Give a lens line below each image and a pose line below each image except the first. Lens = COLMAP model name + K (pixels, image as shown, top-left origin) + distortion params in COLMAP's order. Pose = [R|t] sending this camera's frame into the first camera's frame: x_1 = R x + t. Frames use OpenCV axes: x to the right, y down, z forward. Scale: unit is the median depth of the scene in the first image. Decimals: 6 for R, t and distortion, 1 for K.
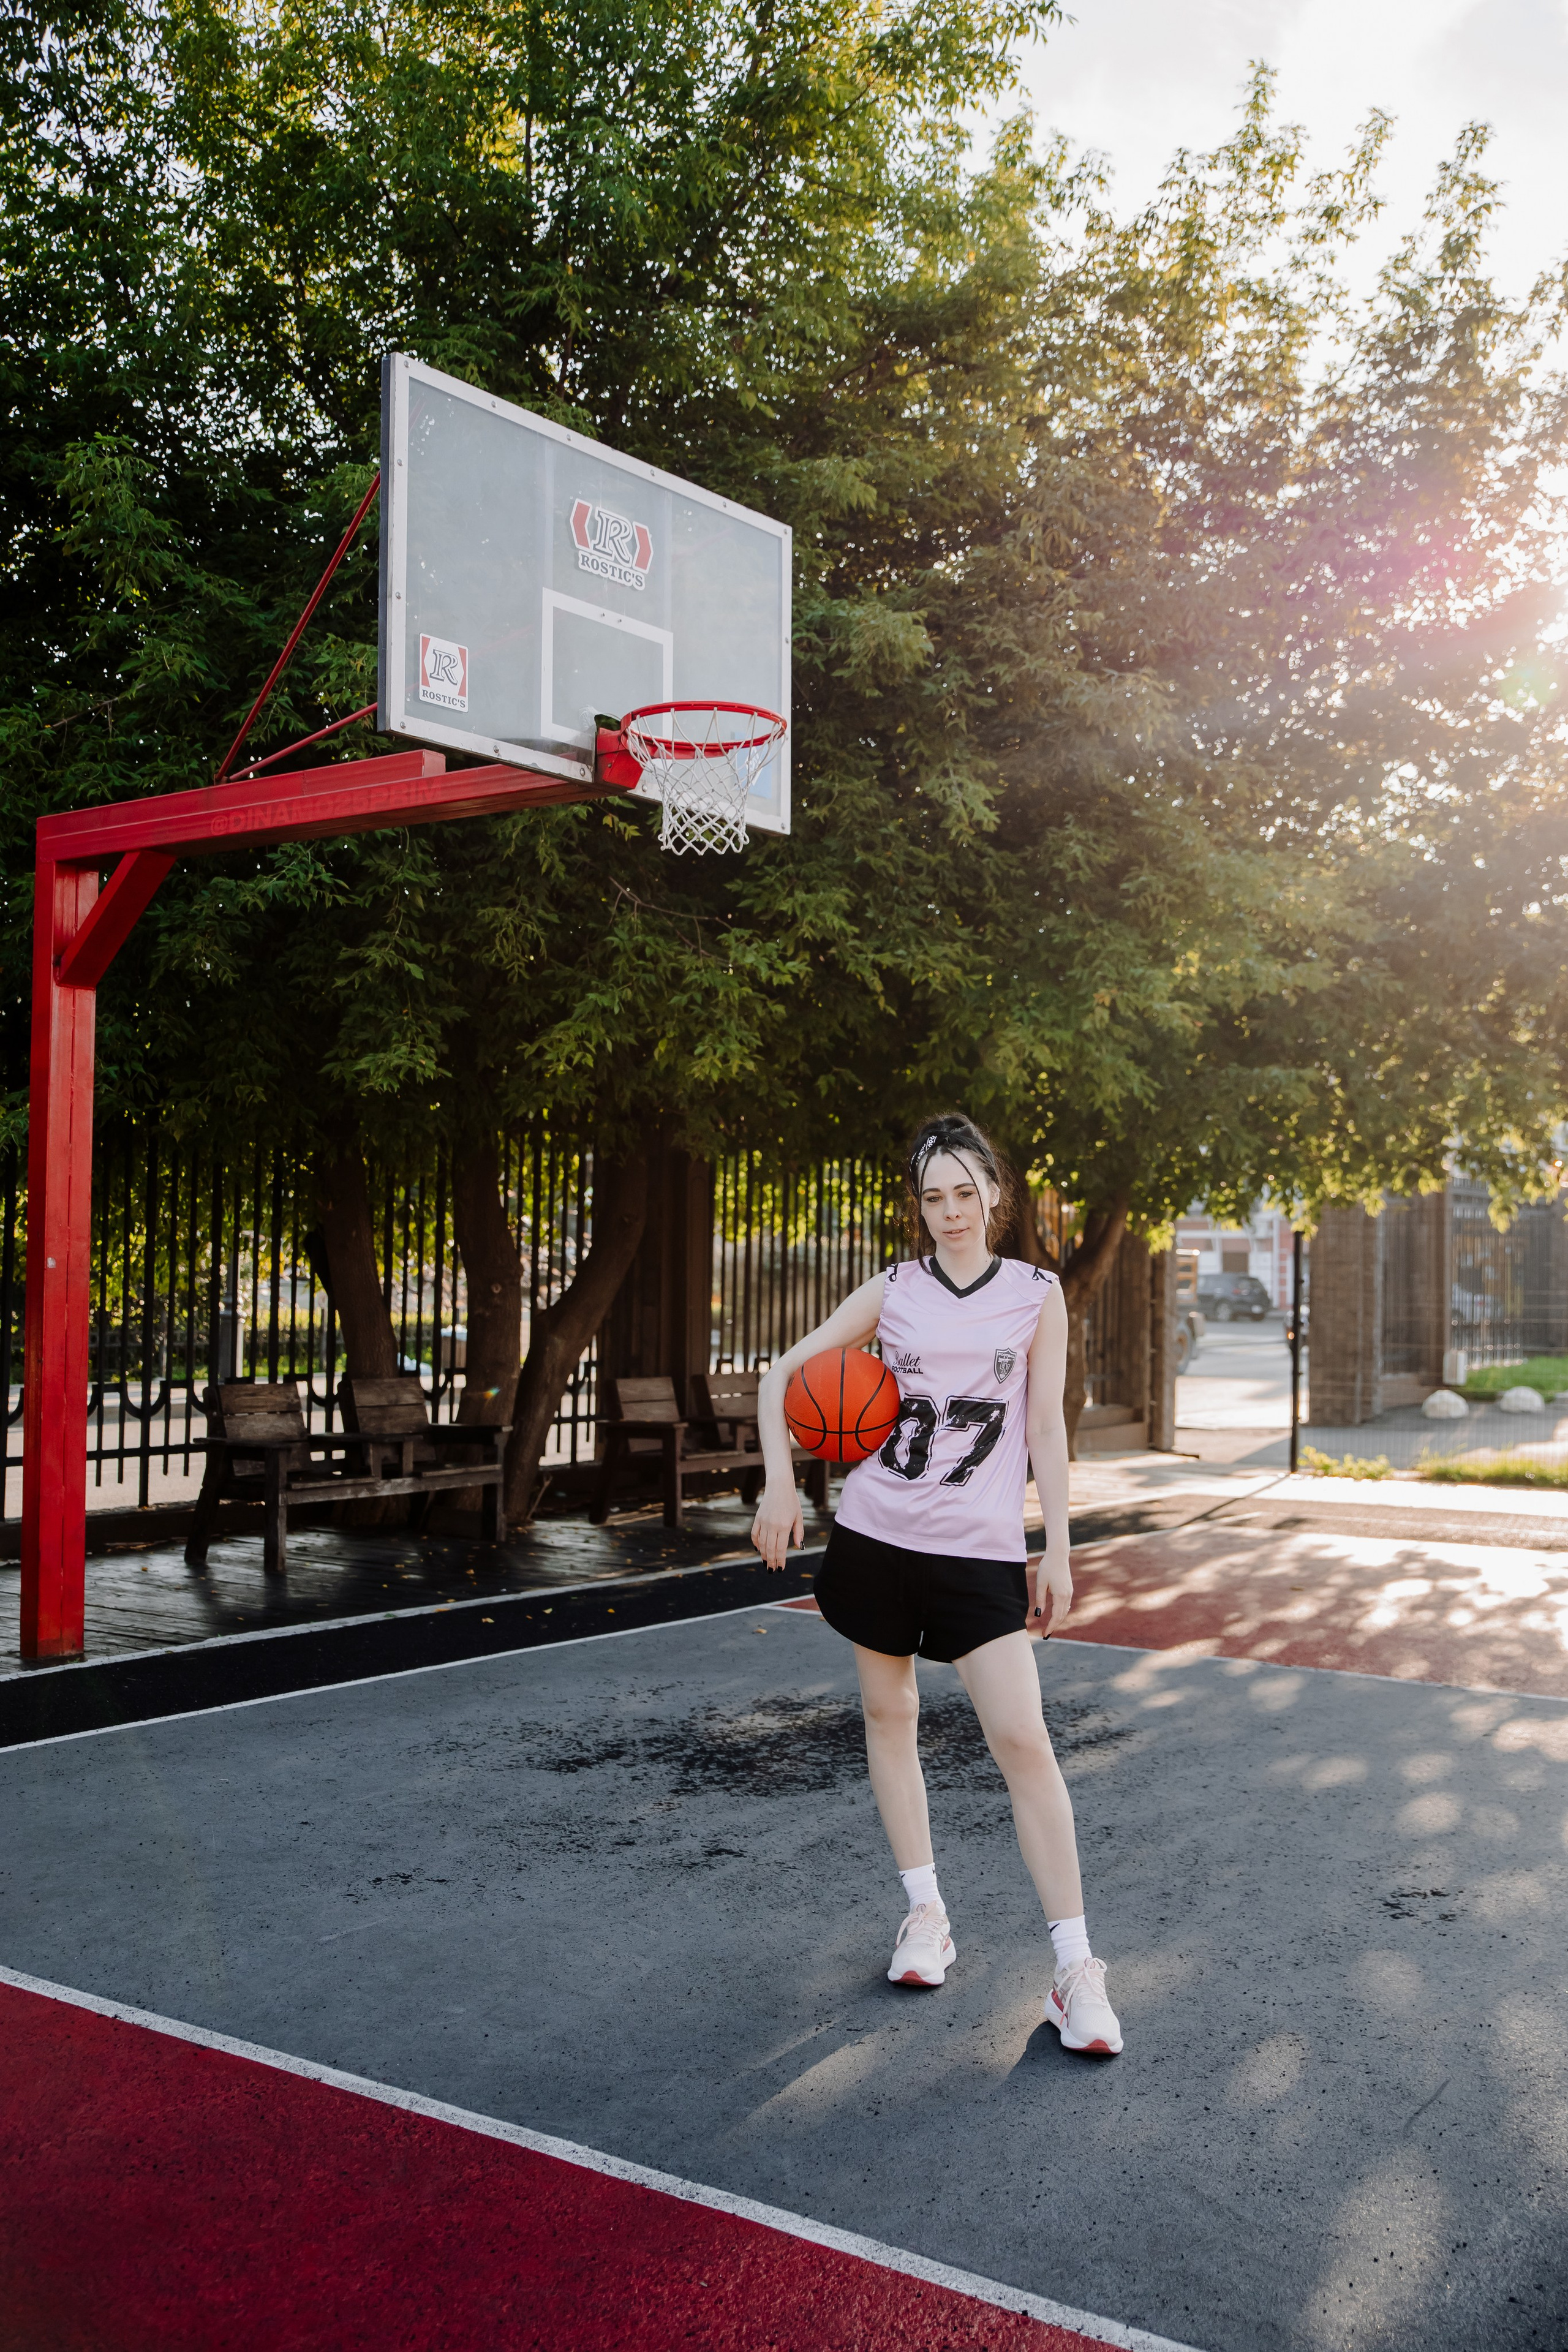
lens RADIAL K [[2221.9, 0, 784.0], [0, 2221.9, 1176.0], [0, 0, 1]] dist [-0.001249, 0.013013]
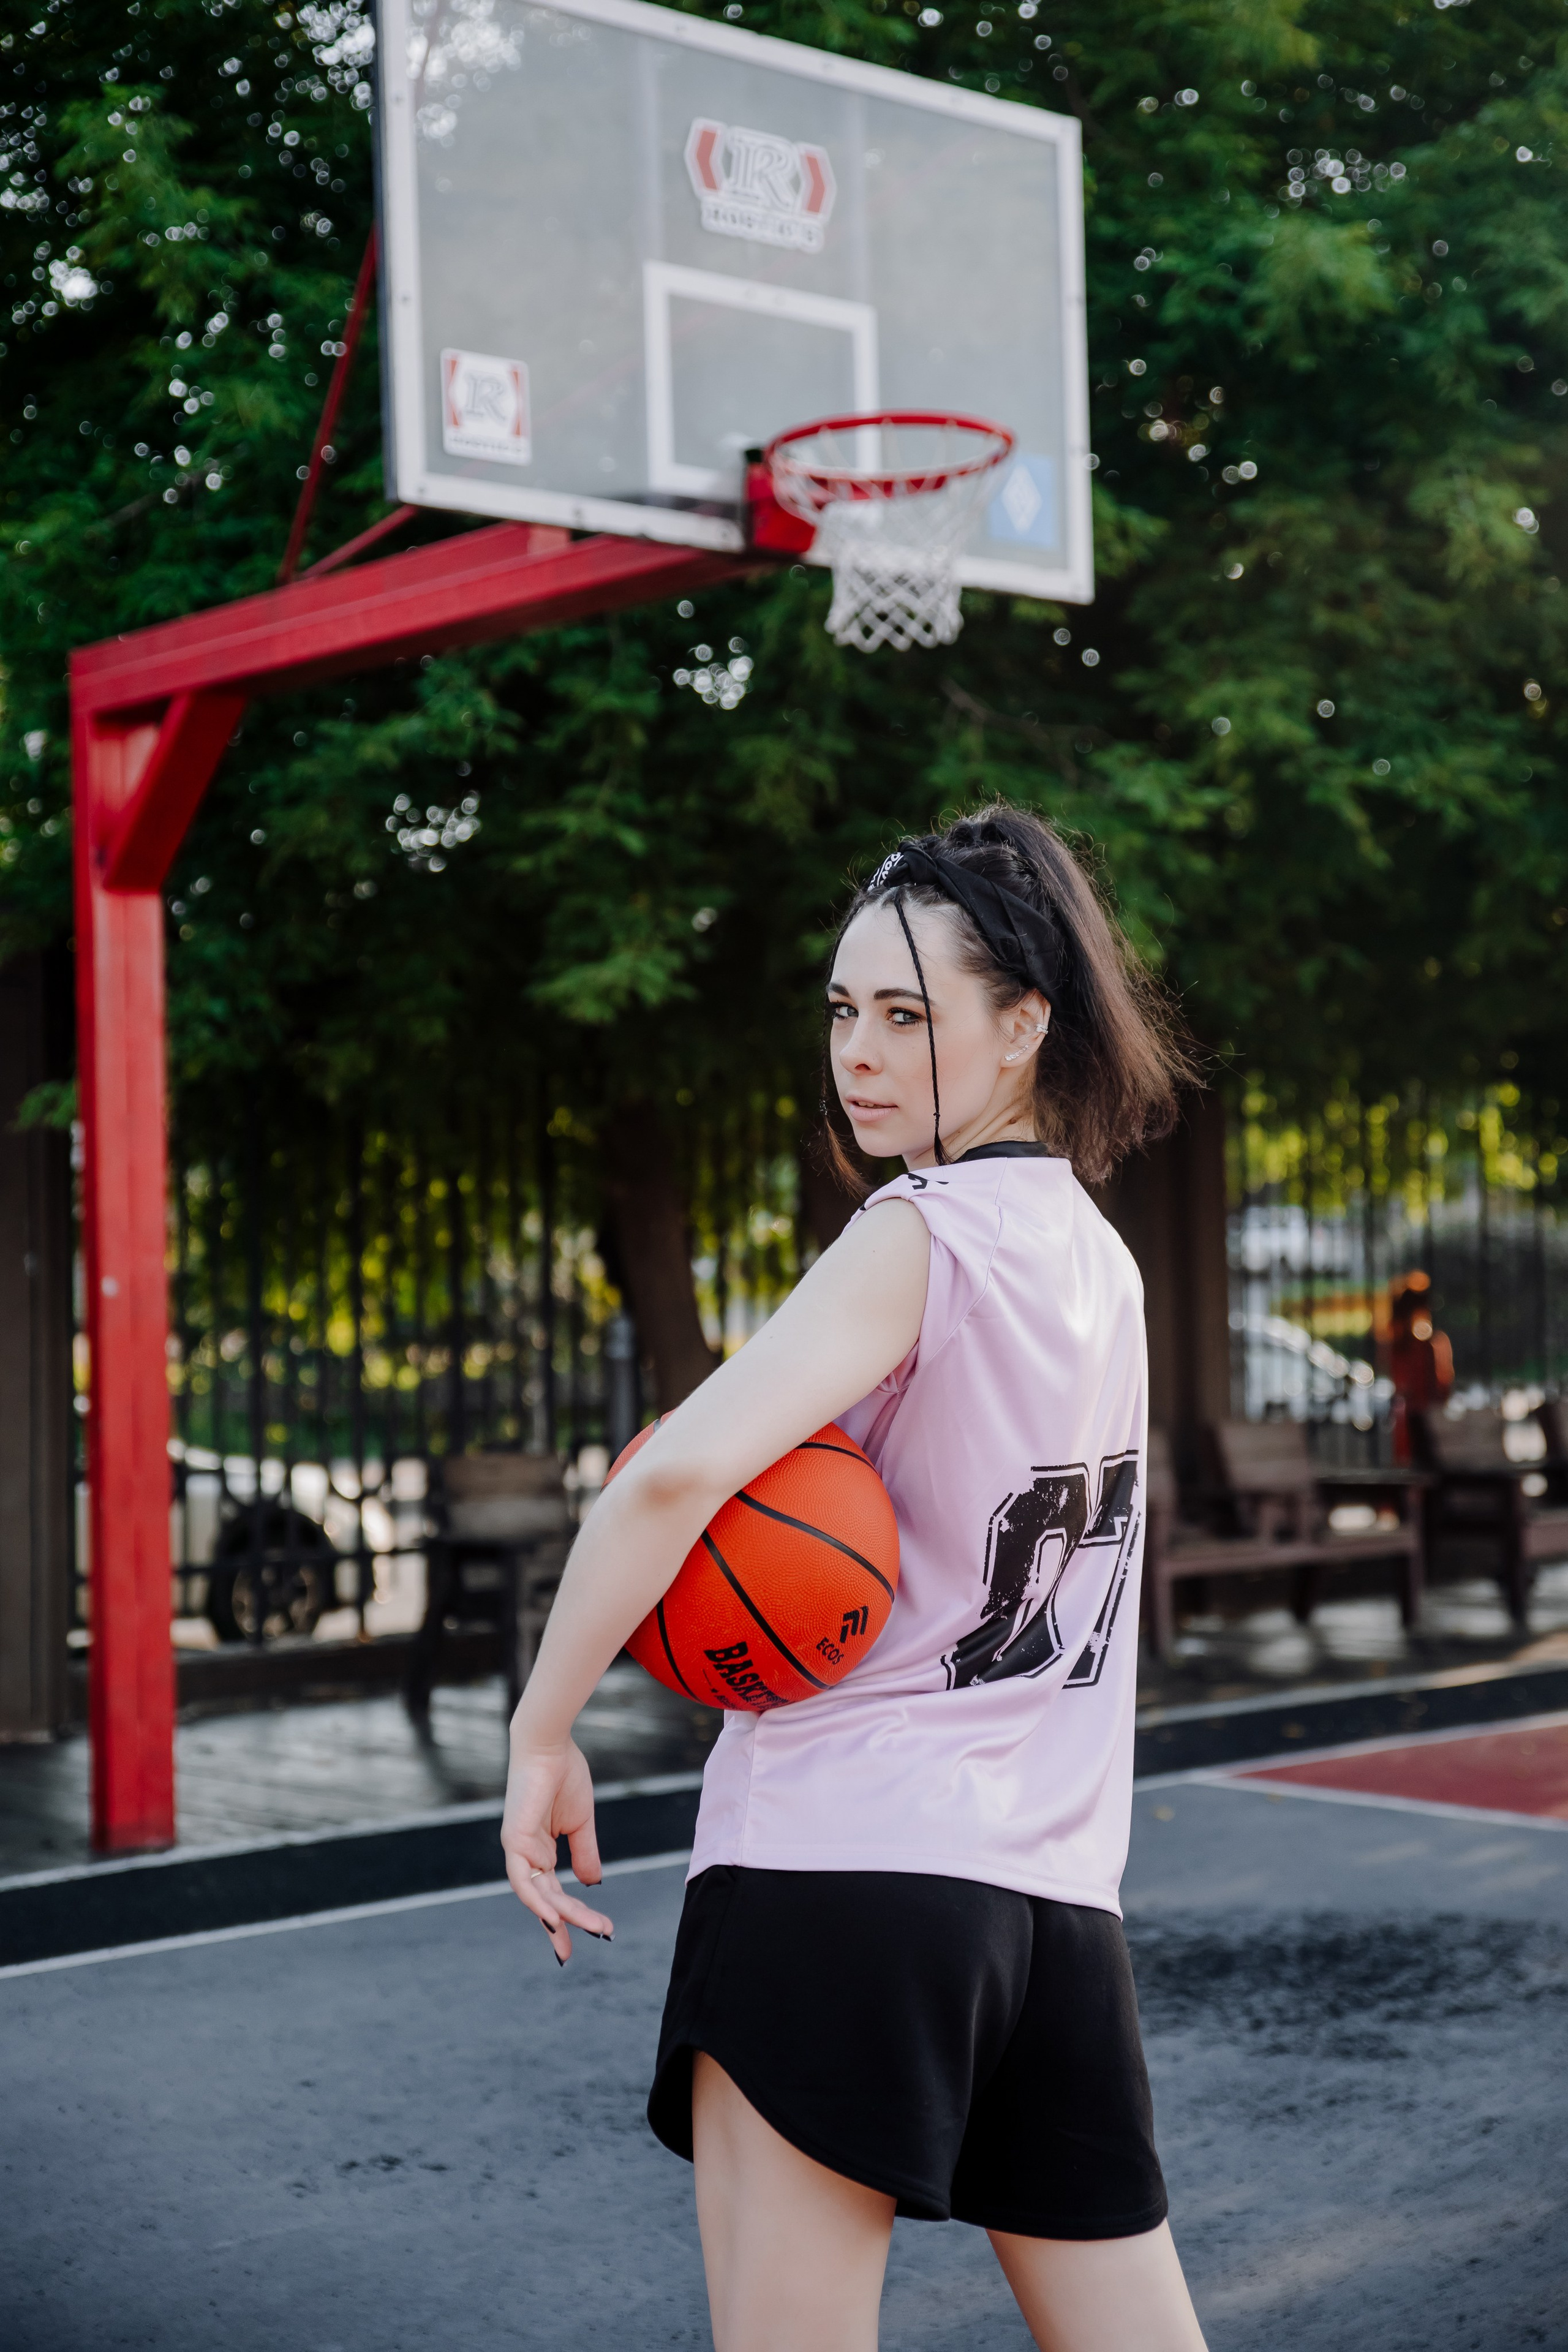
lens RADIAL K [[3398.7, 0, 784.0], [0, 3398.7, 1176.0], [0, 0, 1]] dist [0.106158, 0.003001]
pose [[0.972958, -0.039250, -0.227622, 0.129157], [0.042490, 0.999053, 0.009348, 0.002686], [0.227040, -0.018767, 0.973705, -0.004305]]
